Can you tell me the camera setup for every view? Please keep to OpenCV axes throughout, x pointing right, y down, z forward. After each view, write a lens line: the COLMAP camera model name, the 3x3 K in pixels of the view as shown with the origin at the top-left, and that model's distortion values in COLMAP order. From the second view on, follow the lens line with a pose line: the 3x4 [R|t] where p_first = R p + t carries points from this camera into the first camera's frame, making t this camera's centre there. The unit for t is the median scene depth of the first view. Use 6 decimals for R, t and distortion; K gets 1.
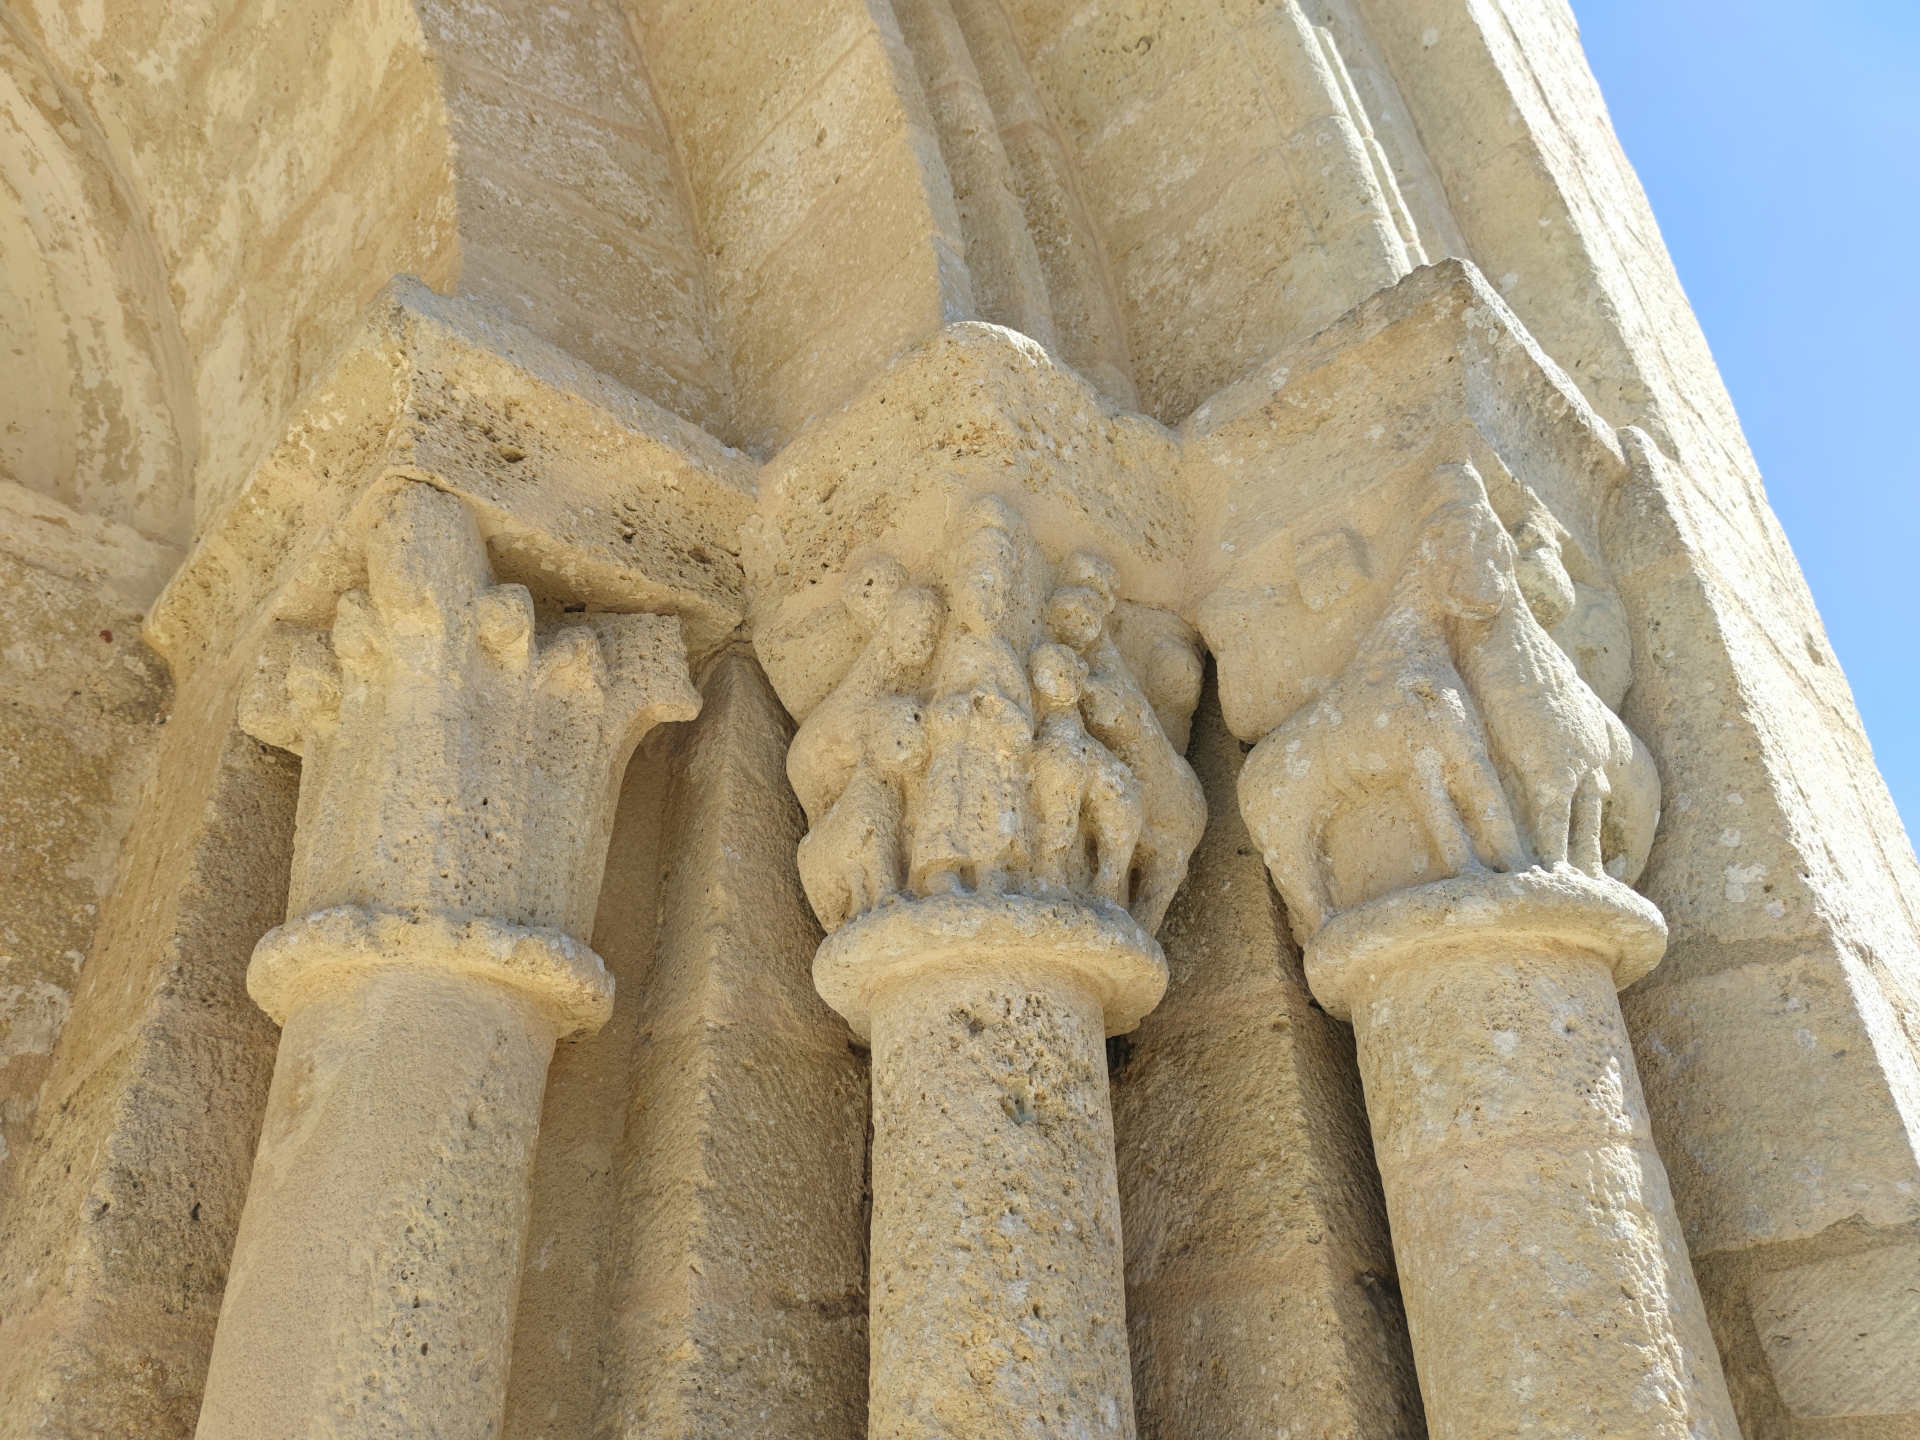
lens RADIAL K [[1400.9, 0, 961.4], [0, 1400.9, 747.6], [0, 0, 1]] dist [0.064500, -0.058634]
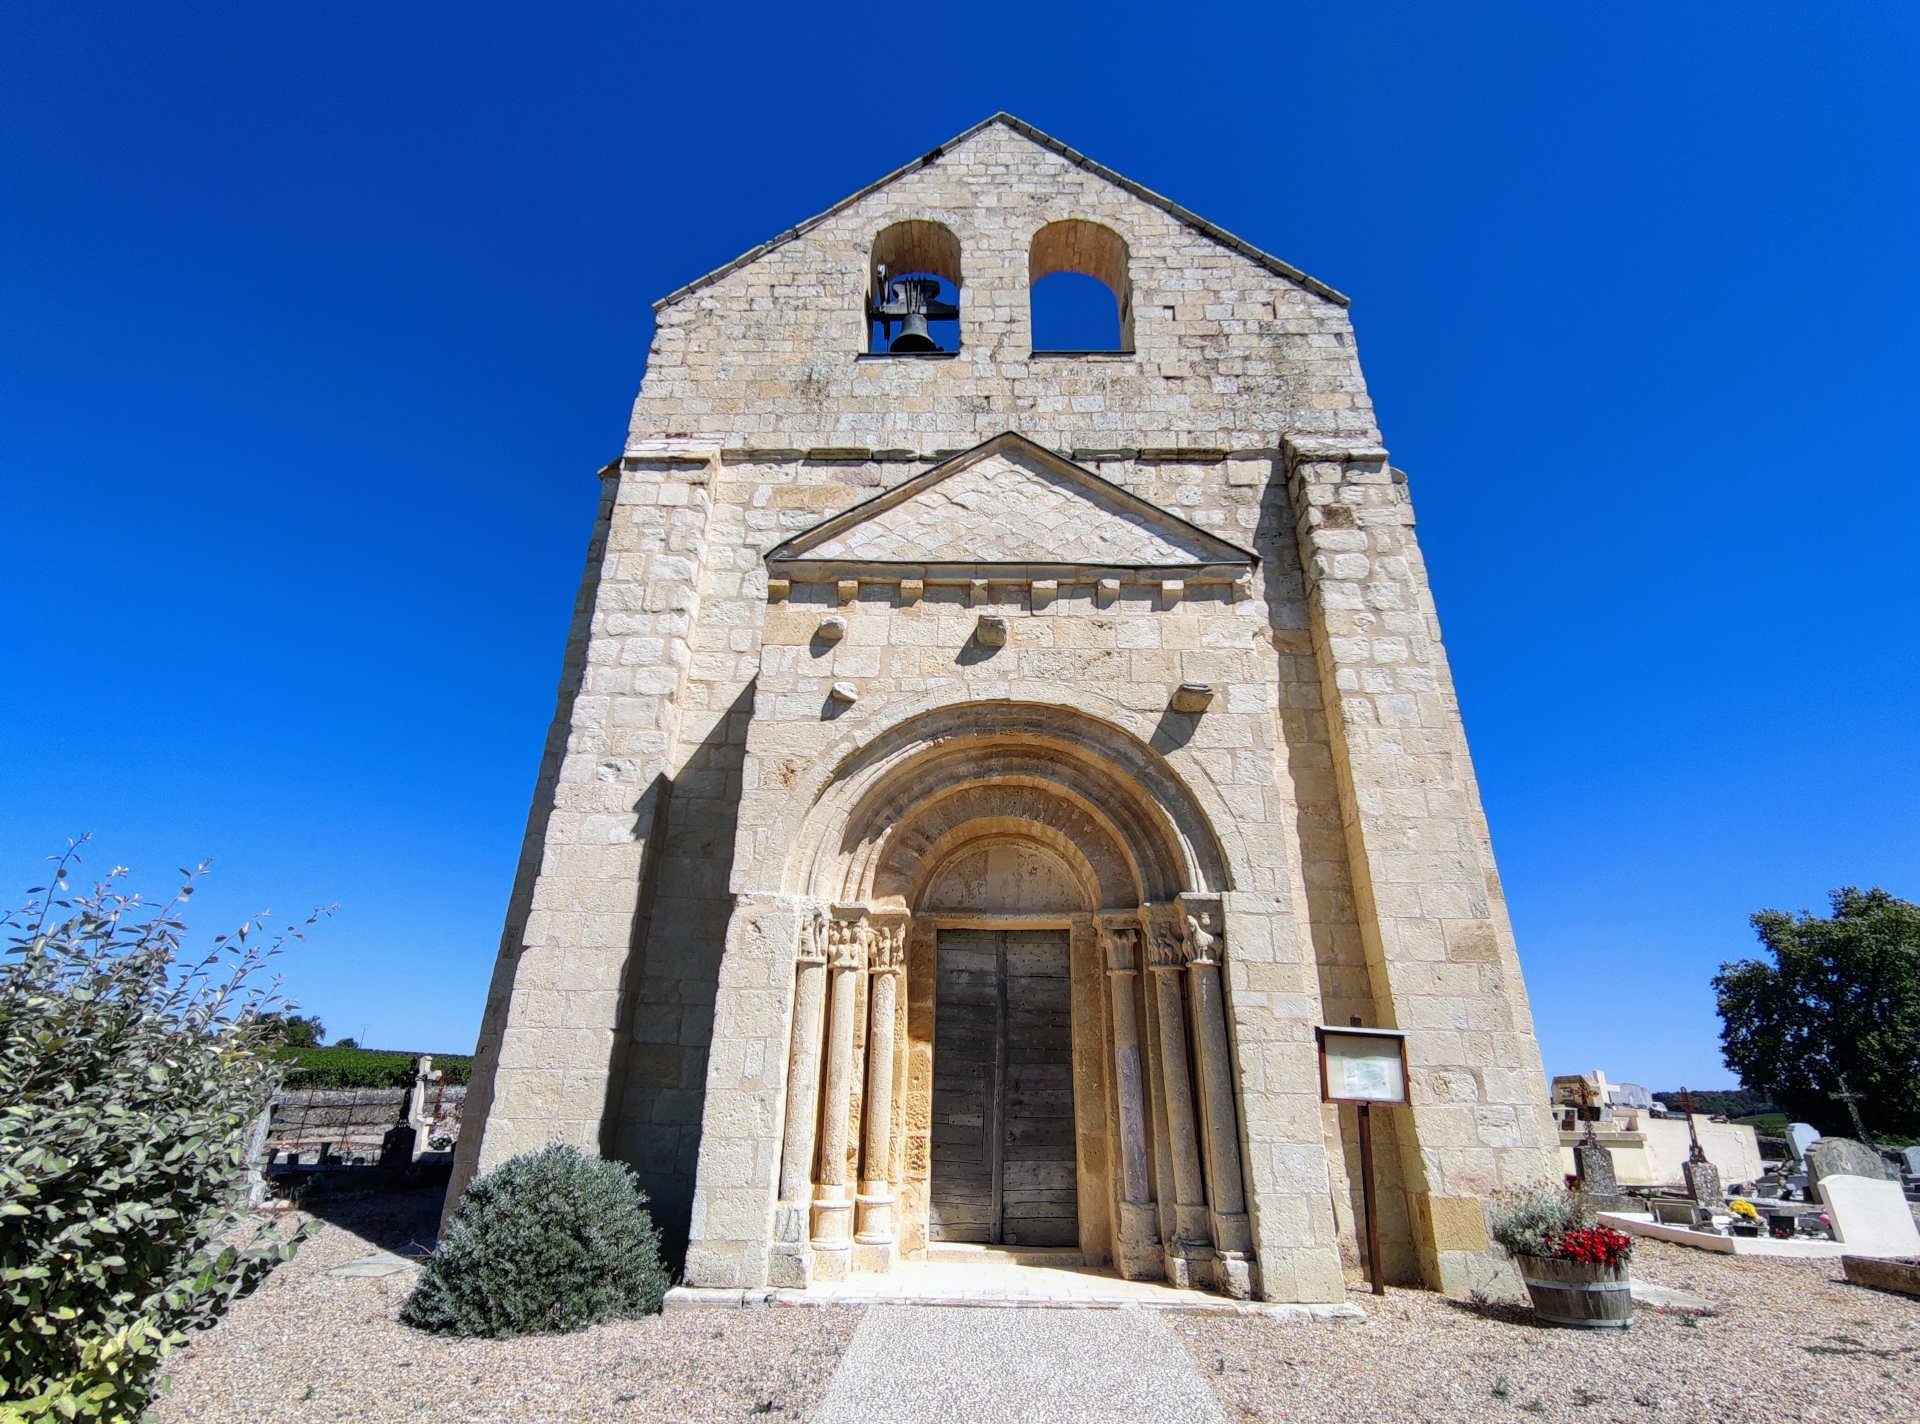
lens RADIAL K [[877.2, 0, 960.0], [0, 877.2, 712.0], [0, 0, 1]] dist [0.003489, -0.000208]
pose [[0.670380, -0.264420, -0.693305, 3.830760], [0.353951, 0.935153, -0.014411, -1.963678], [0.652157, -0.235735, 0.720500, -4.009683]]
